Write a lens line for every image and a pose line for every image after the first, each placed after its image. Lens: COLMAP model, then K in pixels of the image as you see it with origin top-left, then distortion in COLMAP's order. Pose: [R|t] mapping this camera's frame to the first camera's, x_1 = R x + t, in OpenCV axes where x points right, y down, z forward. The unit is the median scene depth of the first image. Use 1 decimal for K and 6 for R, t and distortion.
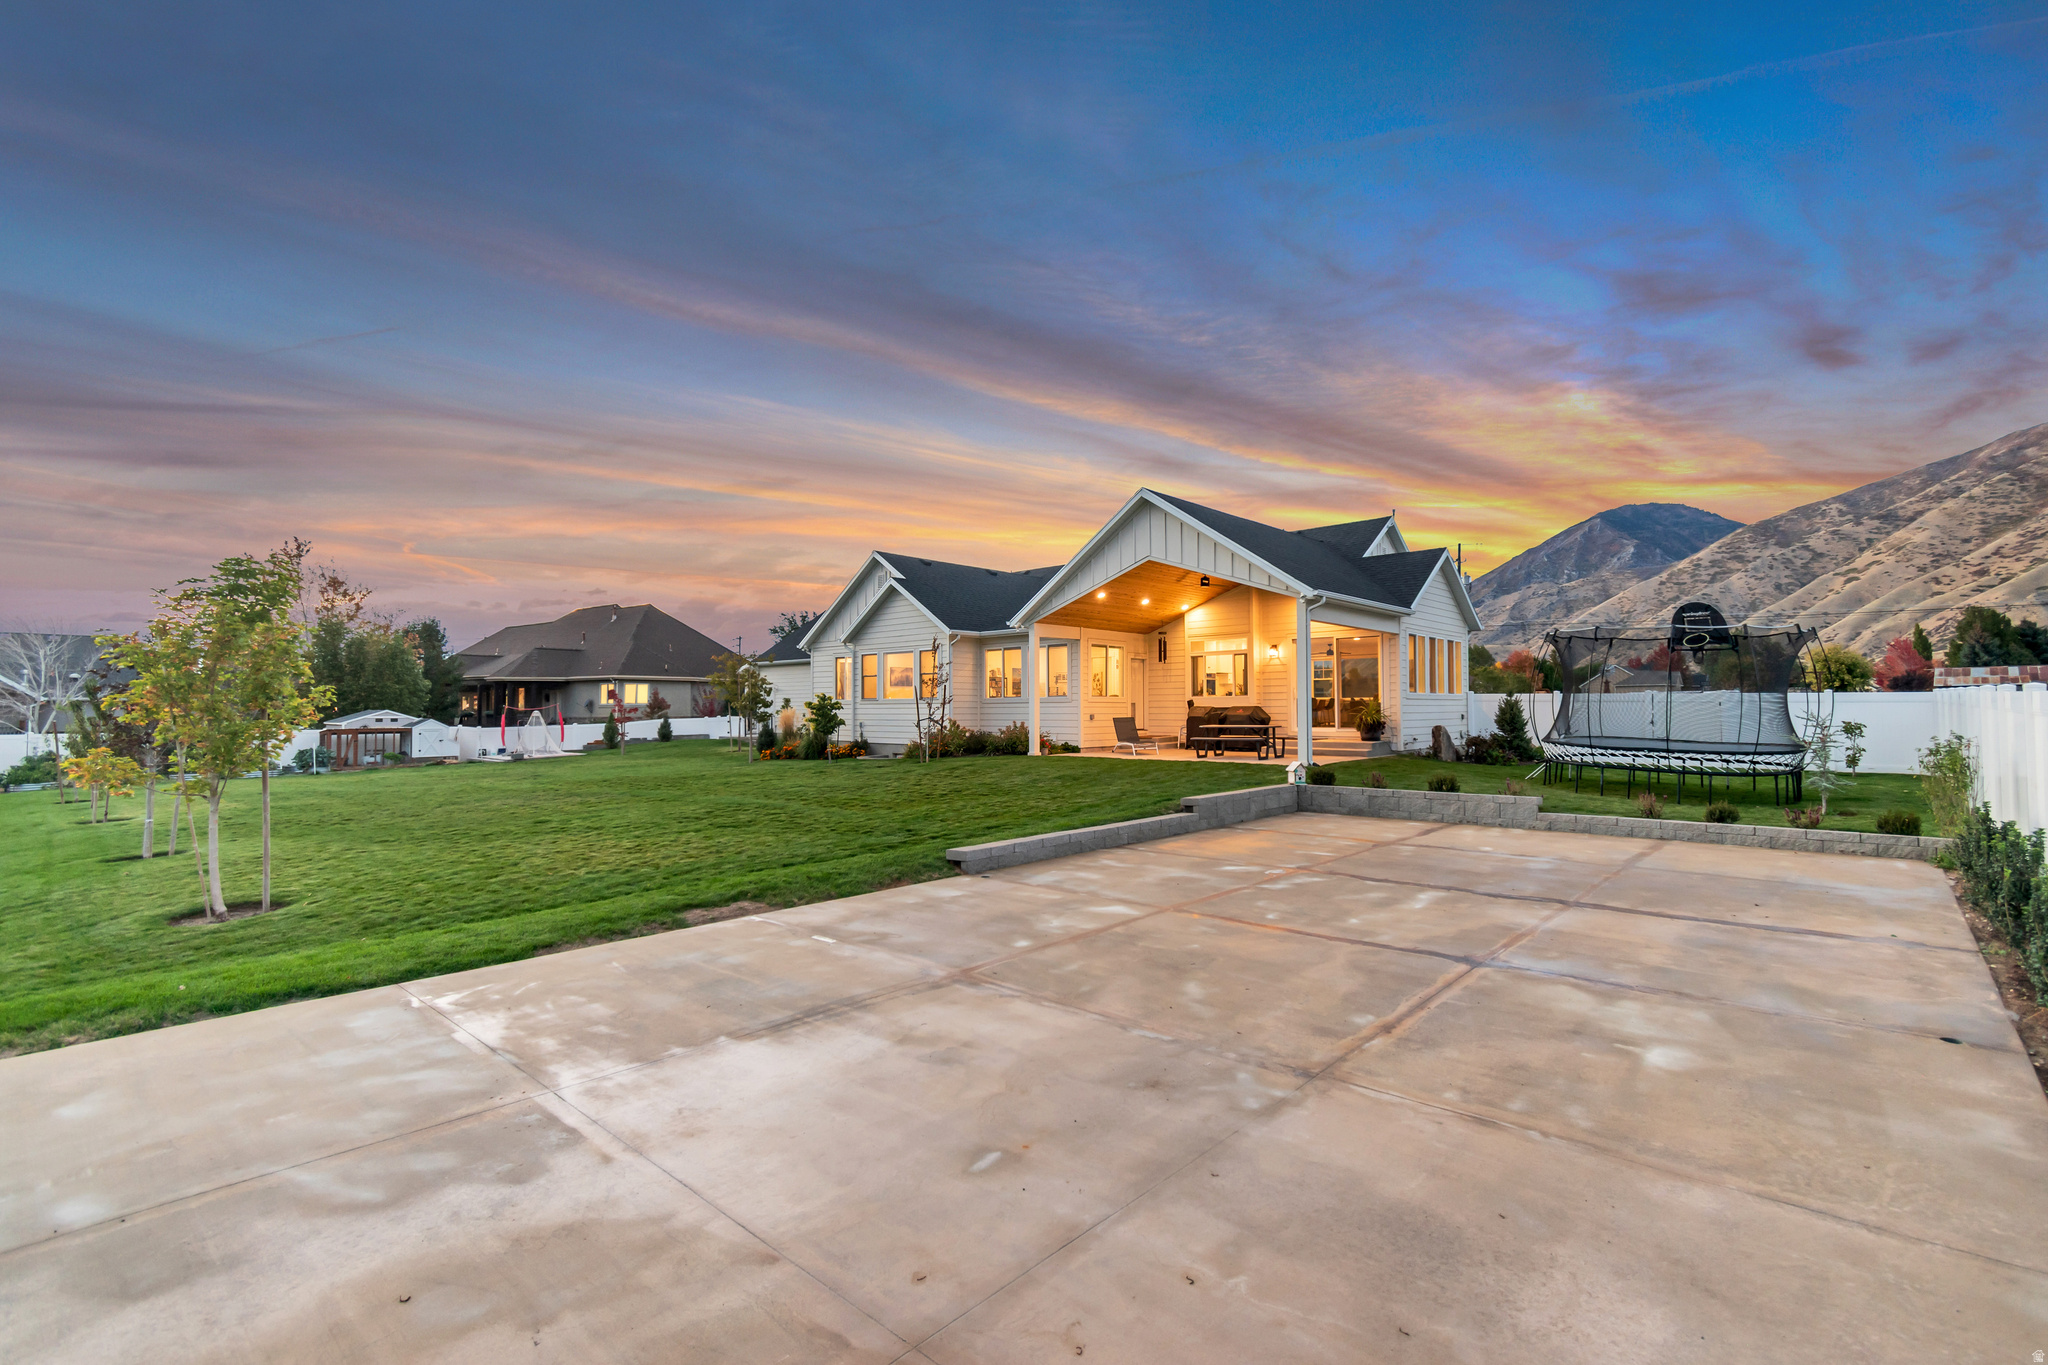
lens RADIAL K [[929.5, 0, 1048.8], [0, 929.5, 689.1], [0, 0, 1]] dist [0.001894, -0.000151]
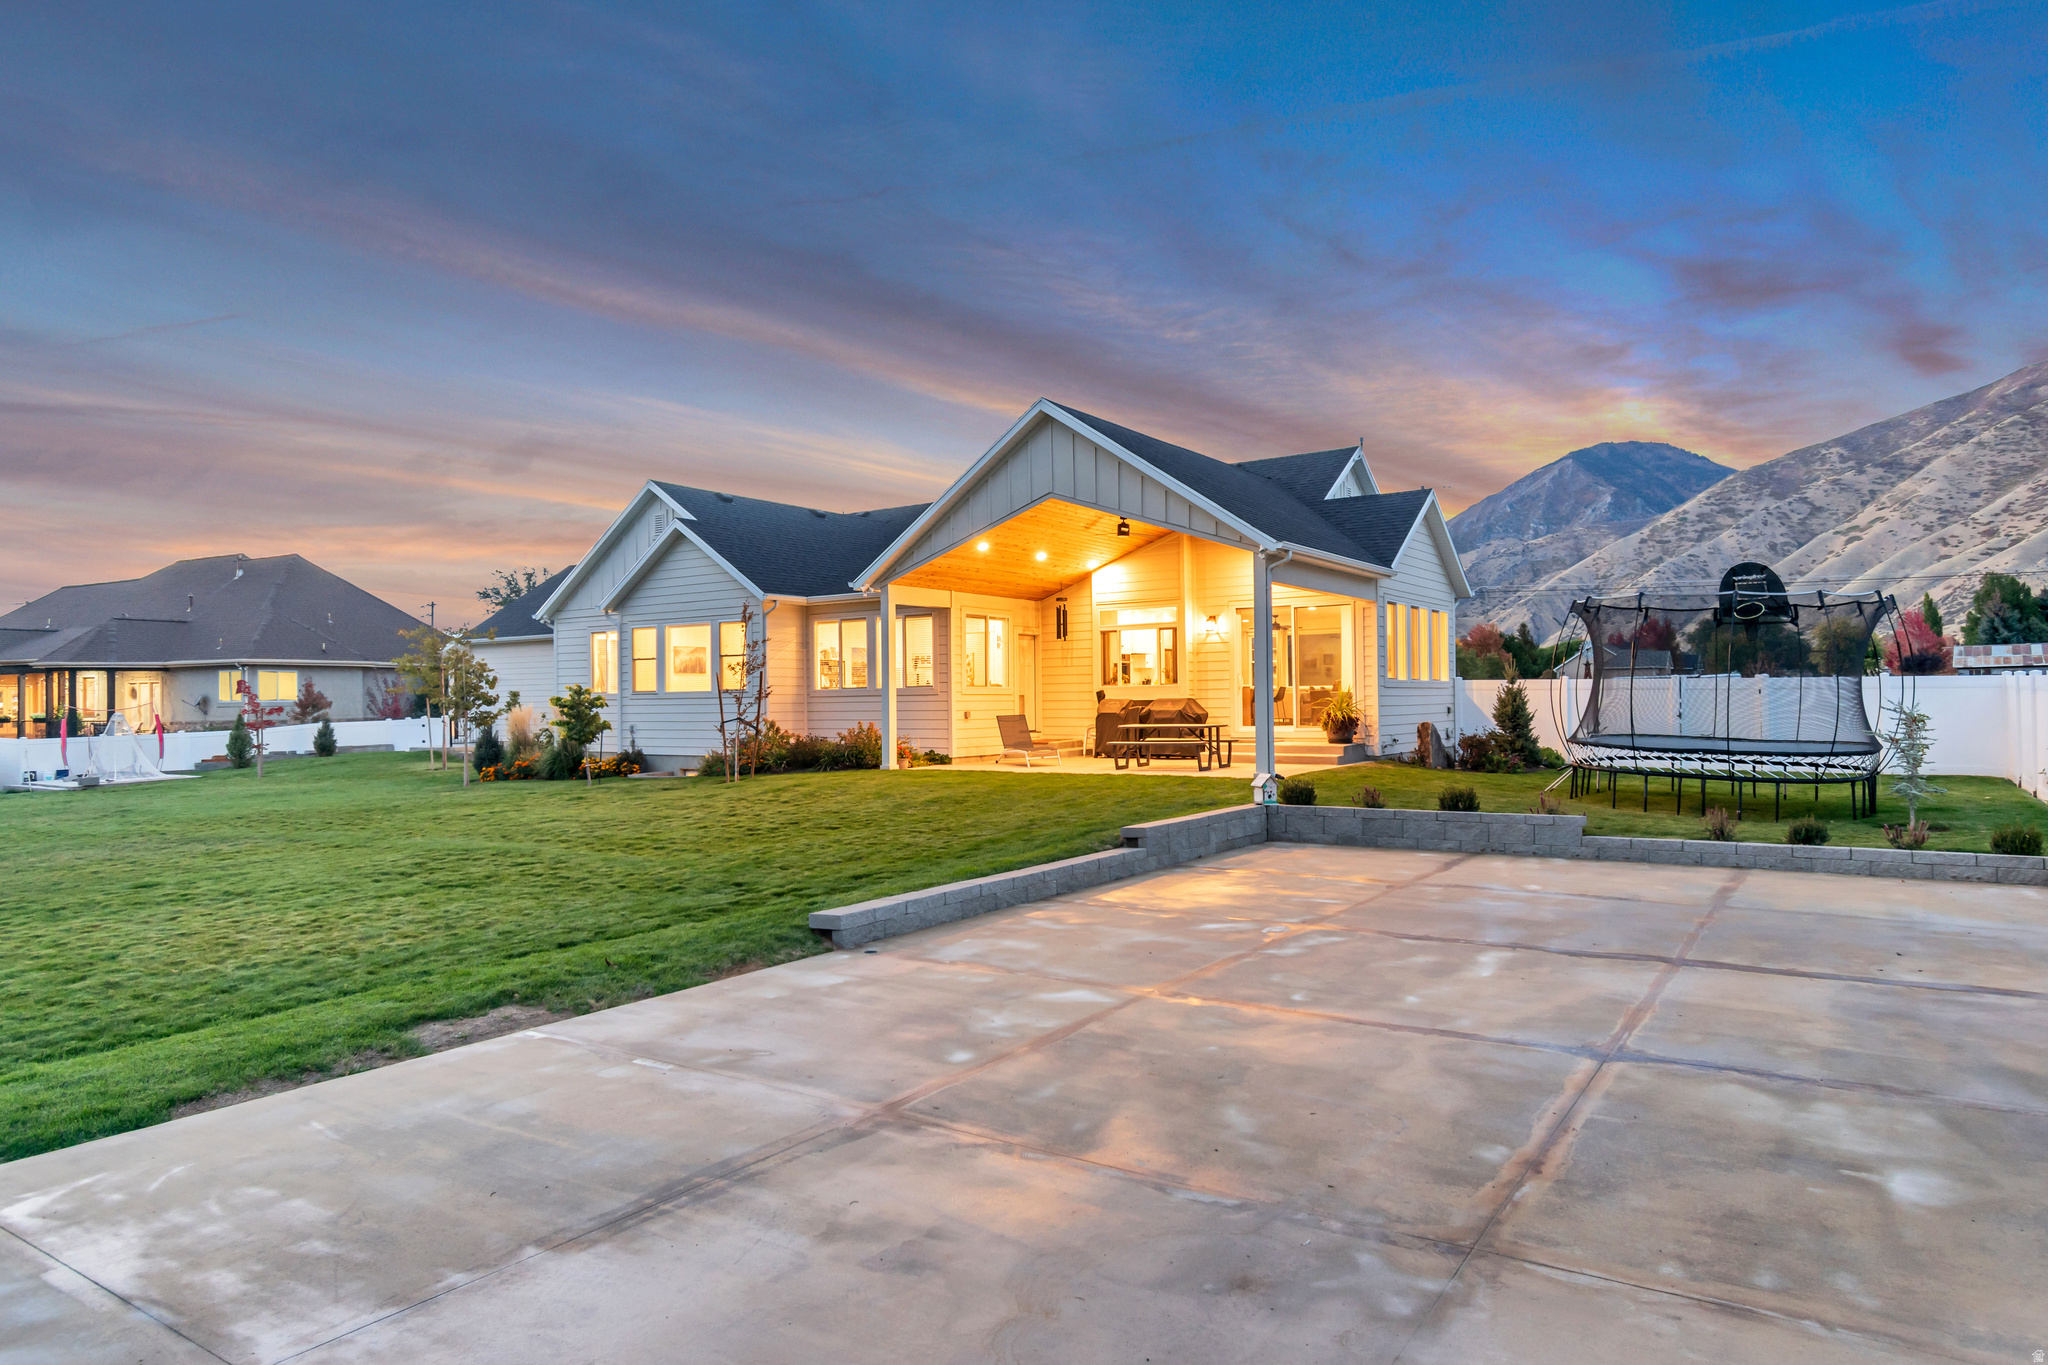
lens RADIAL K [[1249.5, 0, 1059.7], [0, 1249.5, 689.5], [0, 0, 1]] dist [0.000201, -0.001290]
pose [[0.989156, -0.006346, 0.146733, -0.024977], [0.004700, 0.999922, 0.011558, -0.000712], [-0.146795, -0.010743, 0.989109, 0.027247]]
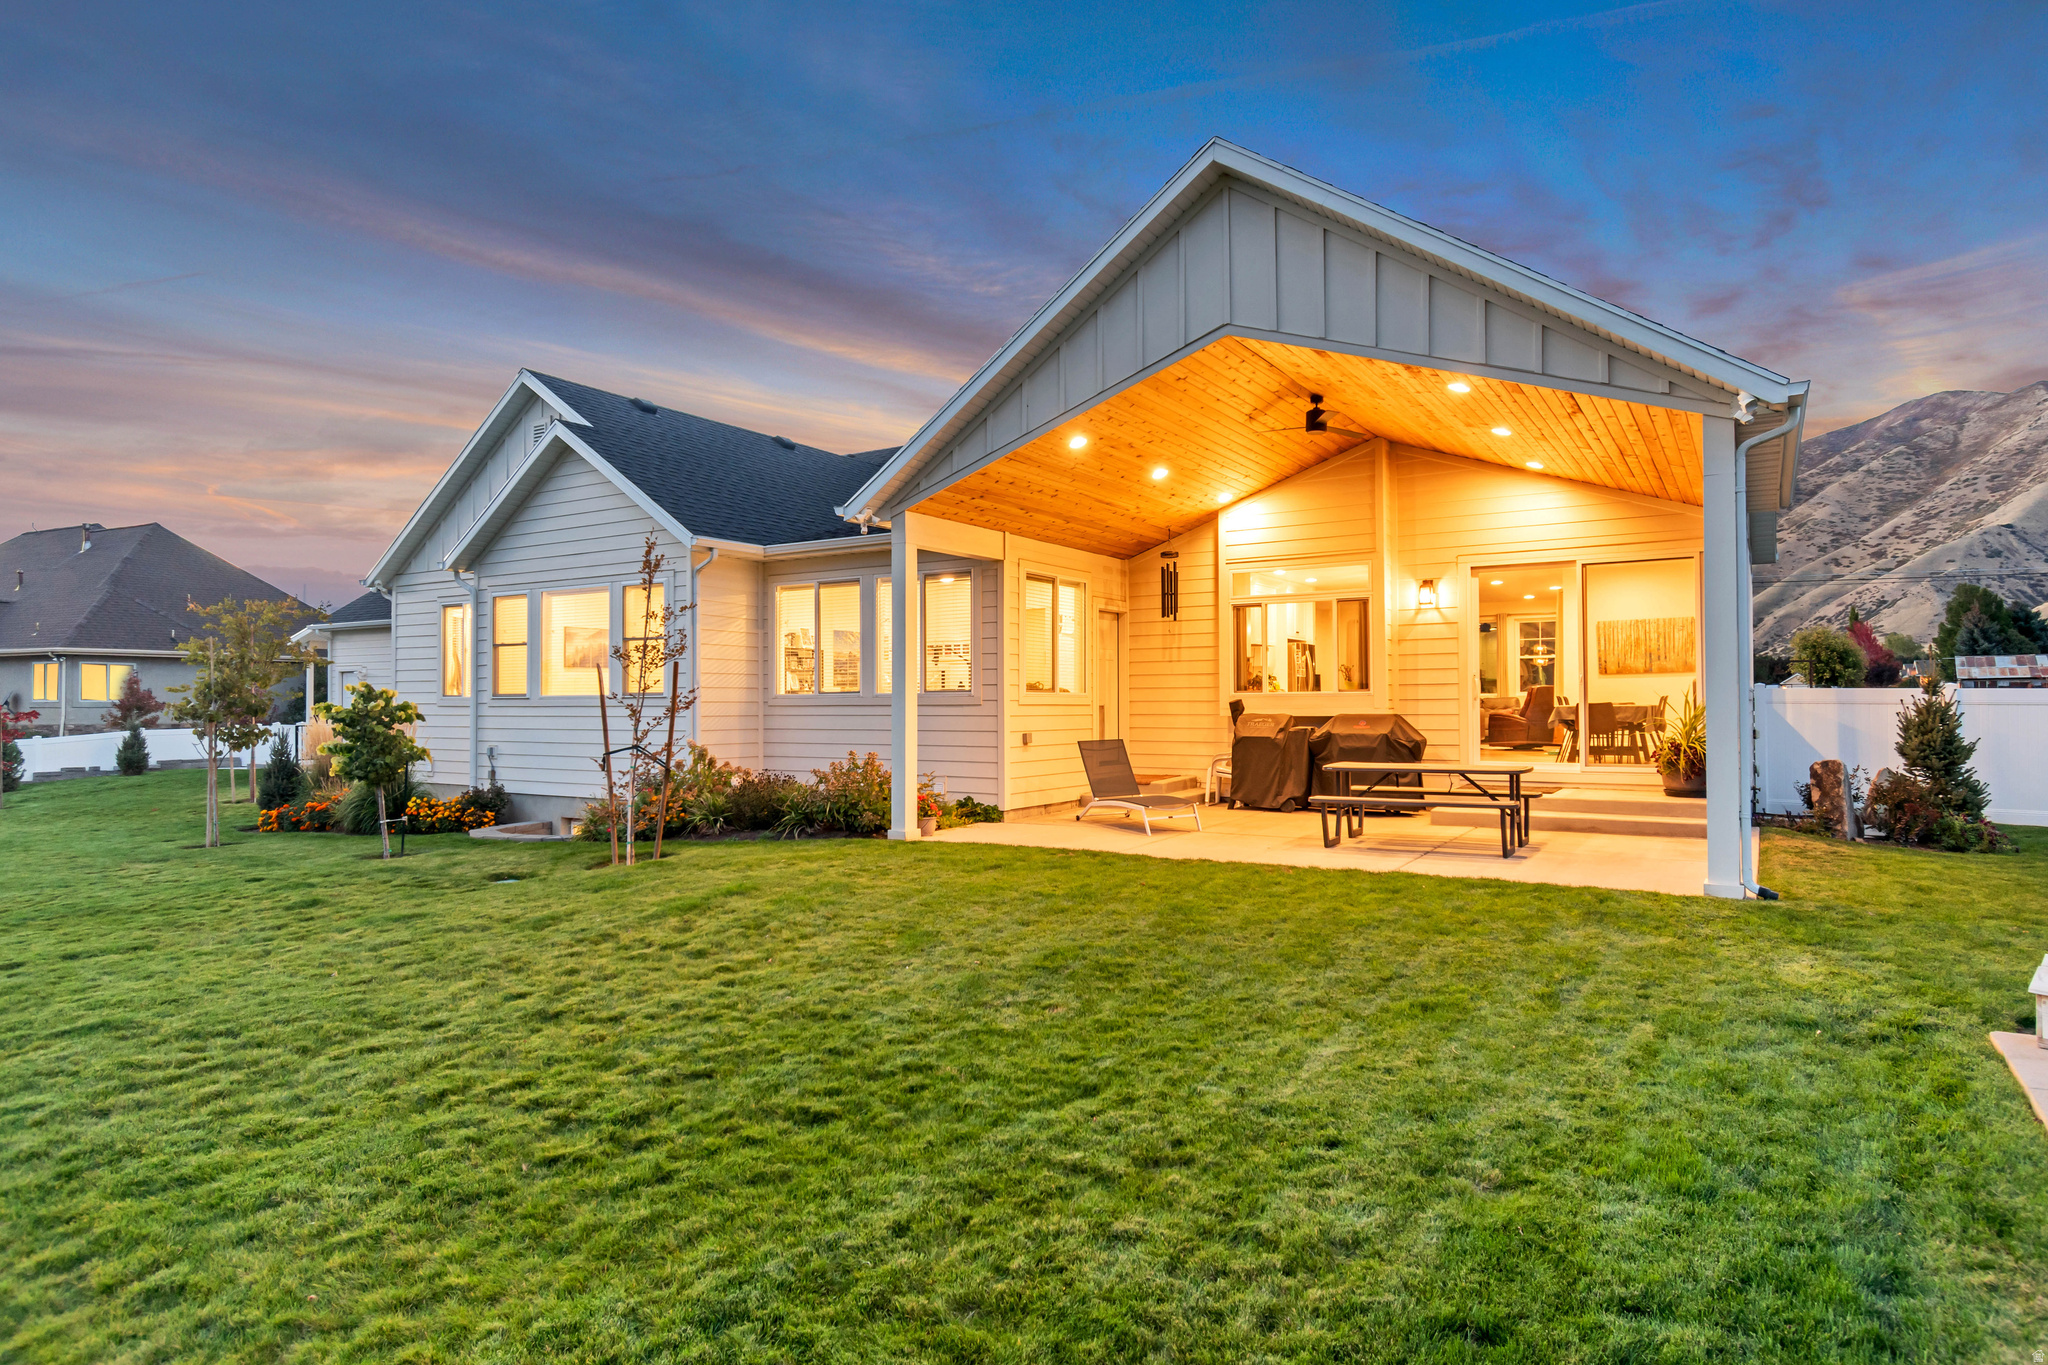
lens RADIAL K [[1160.8, 0, 1050.1], [0, 1160.8, 684.9], [0, 0, 1]] dist [0.002507, -0.004228]
pose [[0.984064, 0.003070, 0.177786, -0.040667], [-0.004058, 0.999978, 0.005198, 0.001672], [-0.177766, -0.005837, 0.984055, 0.459833]]
